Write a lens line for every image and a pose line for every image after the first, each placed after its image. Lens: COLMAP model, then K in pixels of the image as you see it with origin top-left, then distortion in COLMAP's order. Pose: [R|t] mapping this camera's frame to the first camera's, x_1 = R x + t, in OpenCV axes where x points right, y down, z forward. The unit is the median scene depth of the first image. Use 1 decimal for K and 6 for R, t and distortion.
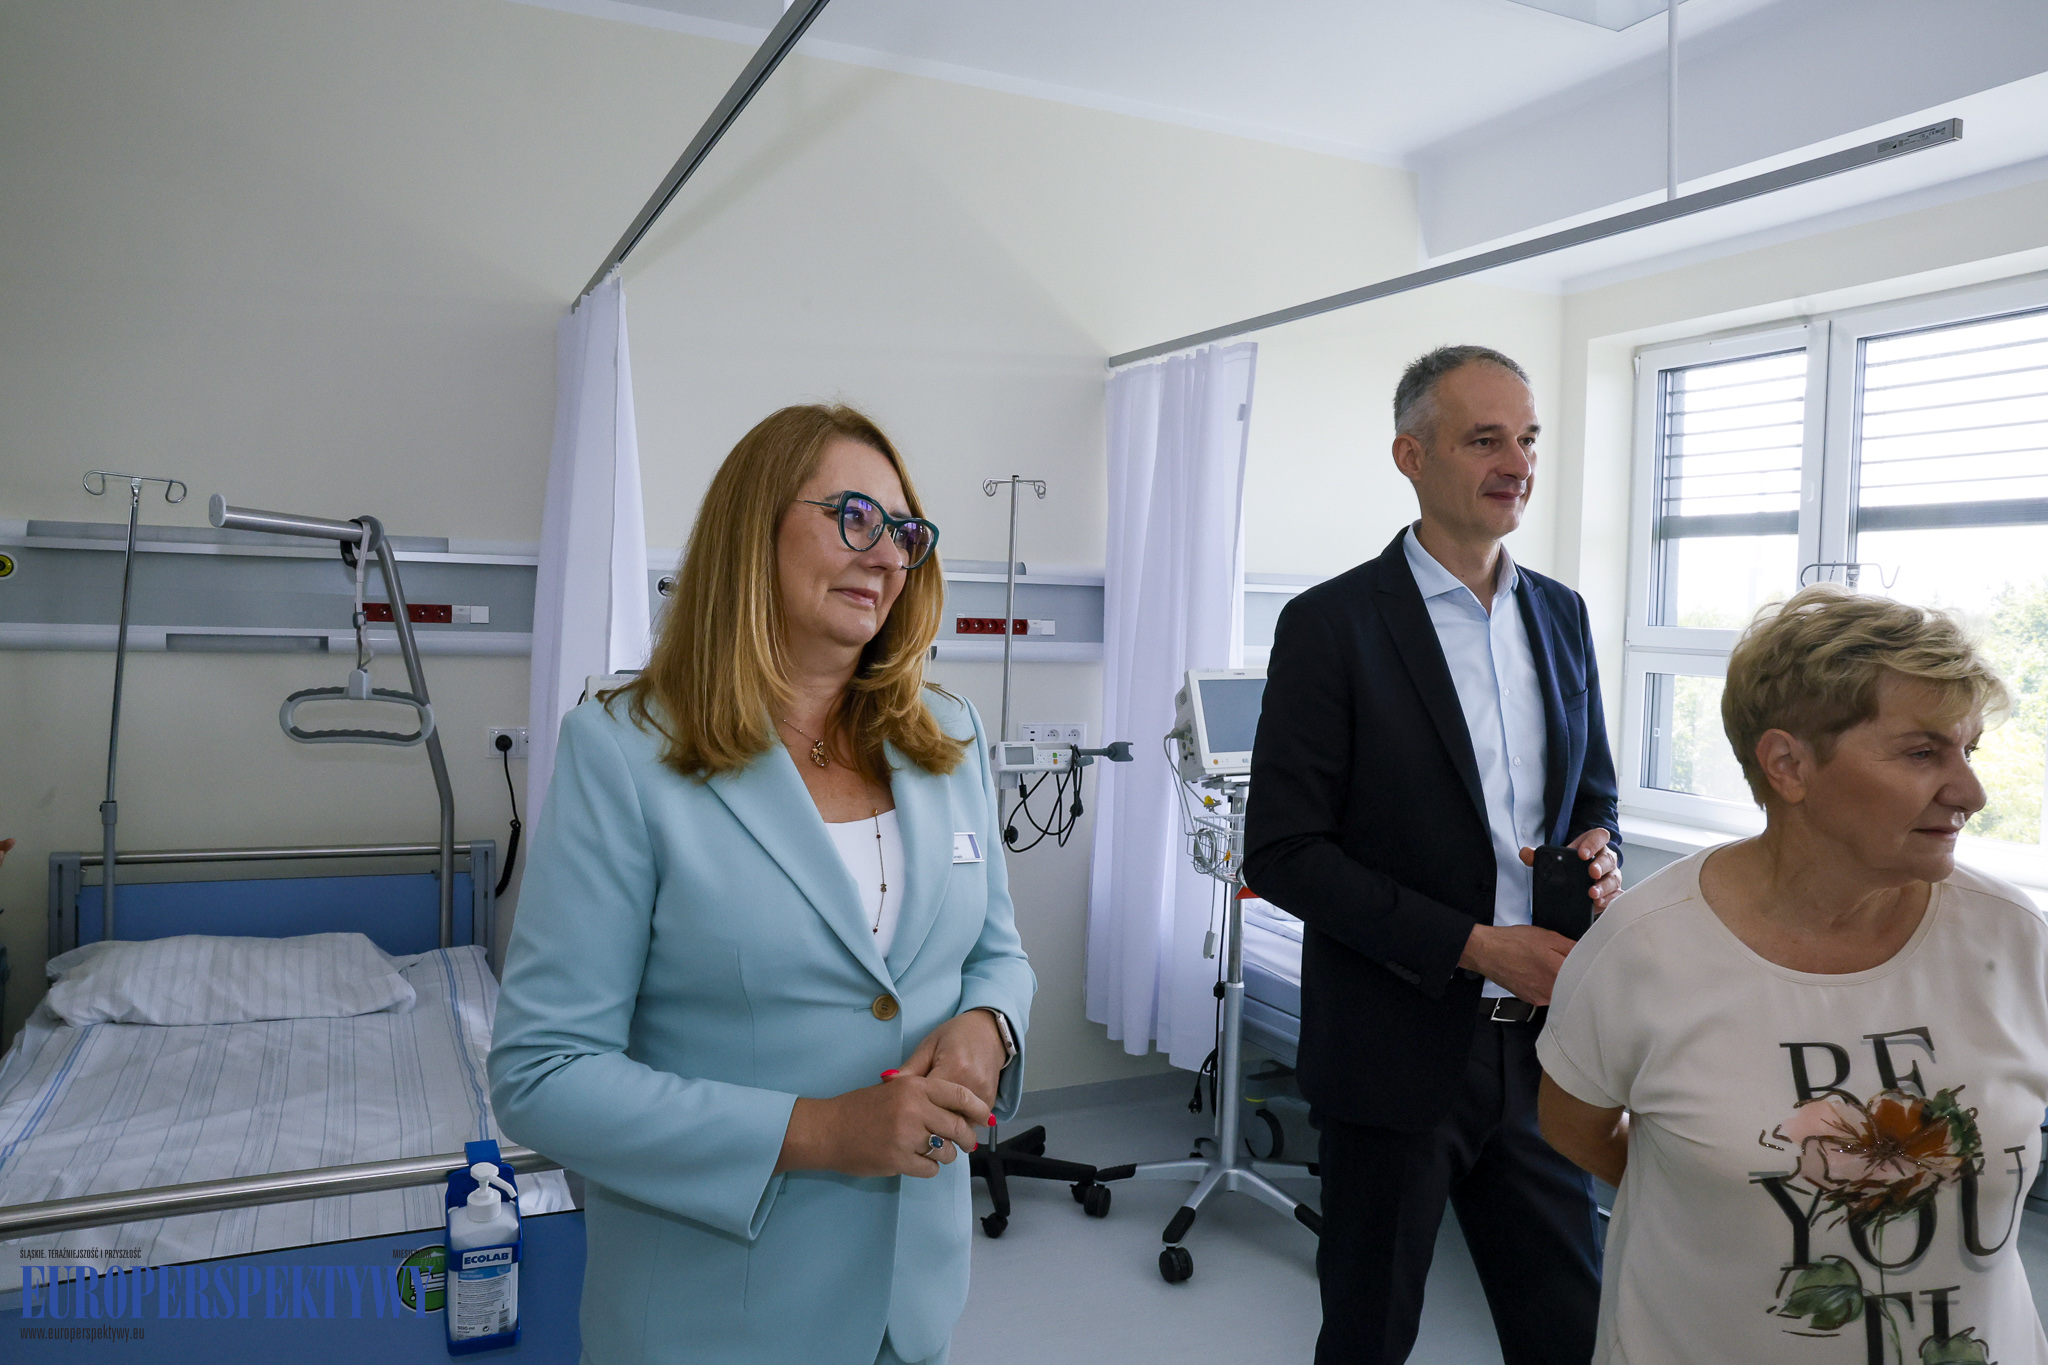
lens RADIAL K [[1378.9, 0, 1036.7], [0, 1378.9, 684.8], [0, 0, 1]] dist [-0.112067, 0.087633]
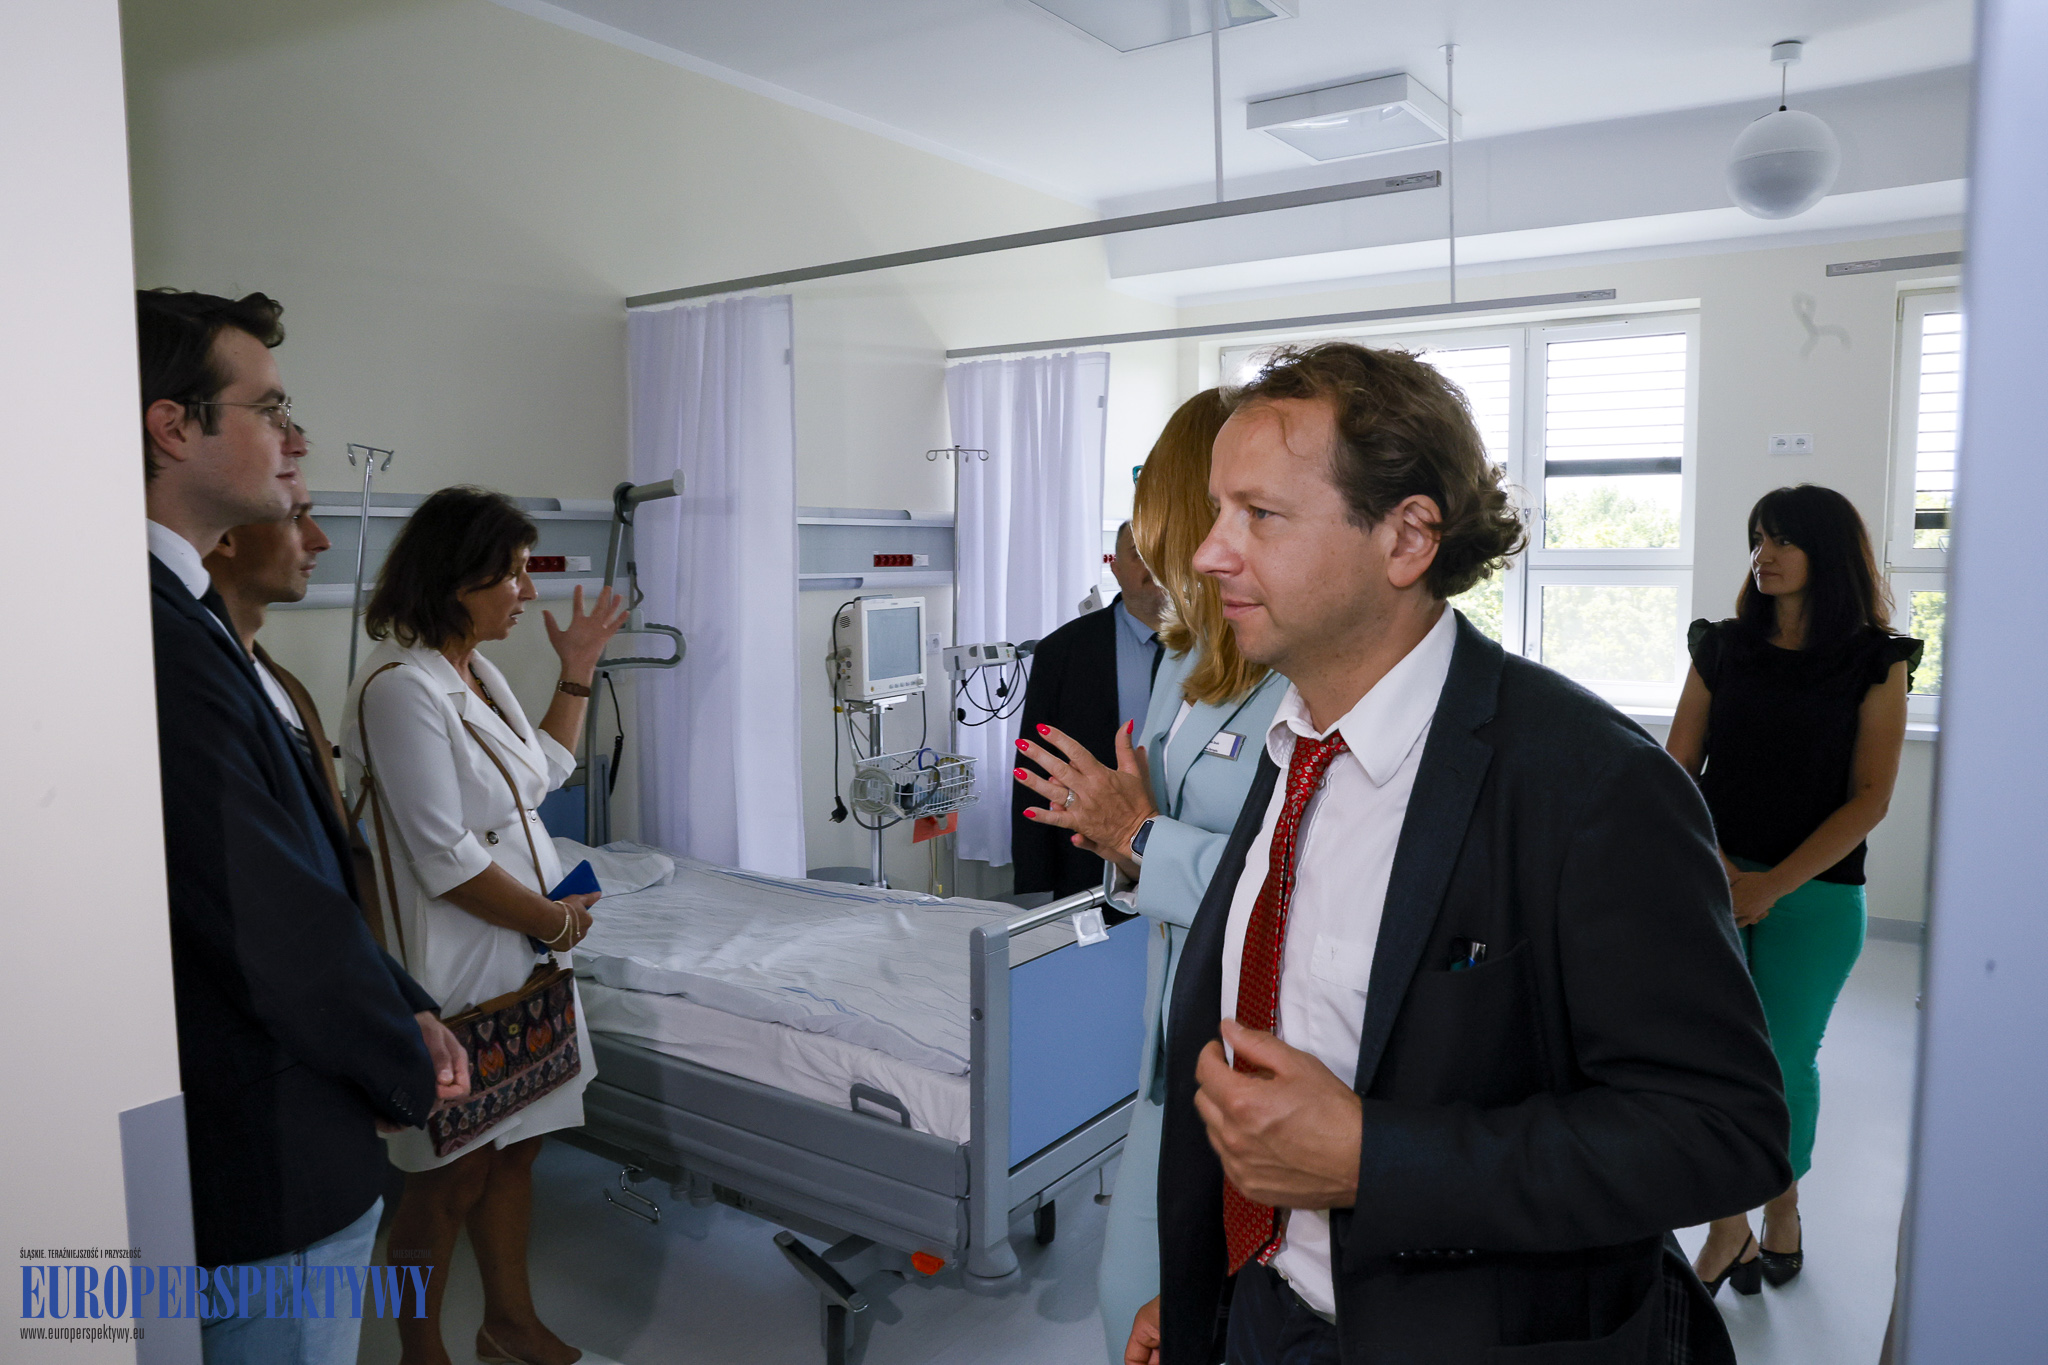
lens RADIAL K [[1444.3, 0, 1028.8], [0, 1444.3, 714.0], [0, 0, 1]] dist [-0.088650, 0.002959]
pose [[0.863633, -0.082091, 0.497392, -0.616400], [0.046601, 0.995428, 0.083374, -0.006488], [-0.501962, -0.048825, 0.863510, -0.229395]]
